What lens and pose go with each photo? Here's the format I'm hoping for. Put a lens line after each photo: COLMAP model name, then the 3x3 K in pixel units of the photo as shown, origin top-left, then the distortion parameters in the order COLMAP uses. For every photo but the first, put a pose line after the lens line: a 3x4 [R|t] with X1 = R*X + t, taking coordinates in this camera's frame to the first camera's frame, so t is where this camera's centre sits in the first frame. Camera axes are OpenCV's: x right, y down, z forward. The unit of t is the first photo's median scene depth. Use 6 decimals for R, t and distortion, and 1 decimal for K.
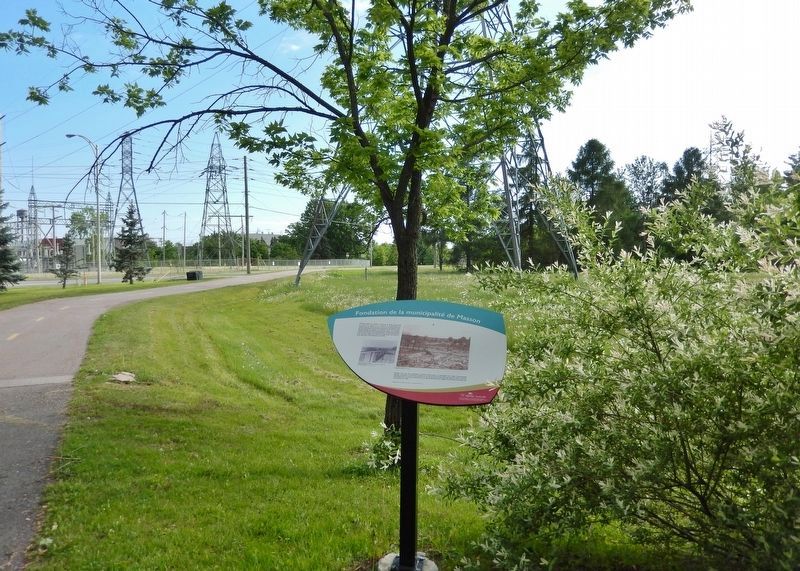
lens RADIAL K [[785.4, 0, 399.6], [0, 785.4, 286.0], [0, 0, 1]] dist [-0.010388, 0.000000]
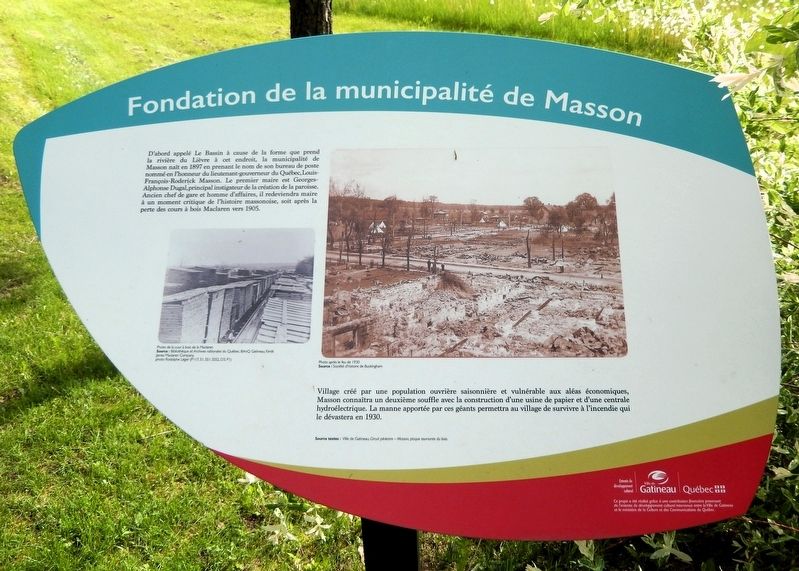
lens RADIAL K [[748.3, 0, 406.8], [0, 748.3, 284.0], [0, 0, 1]] dist [-0.014561, 0.010302]
pose [[0.988397, -0.105362, 0.109409, -0.001235], [0.047750, 0.899318, 0.434680, -0.013081], [-0.144192, -0.424412, 0.893914, 0.787143]]
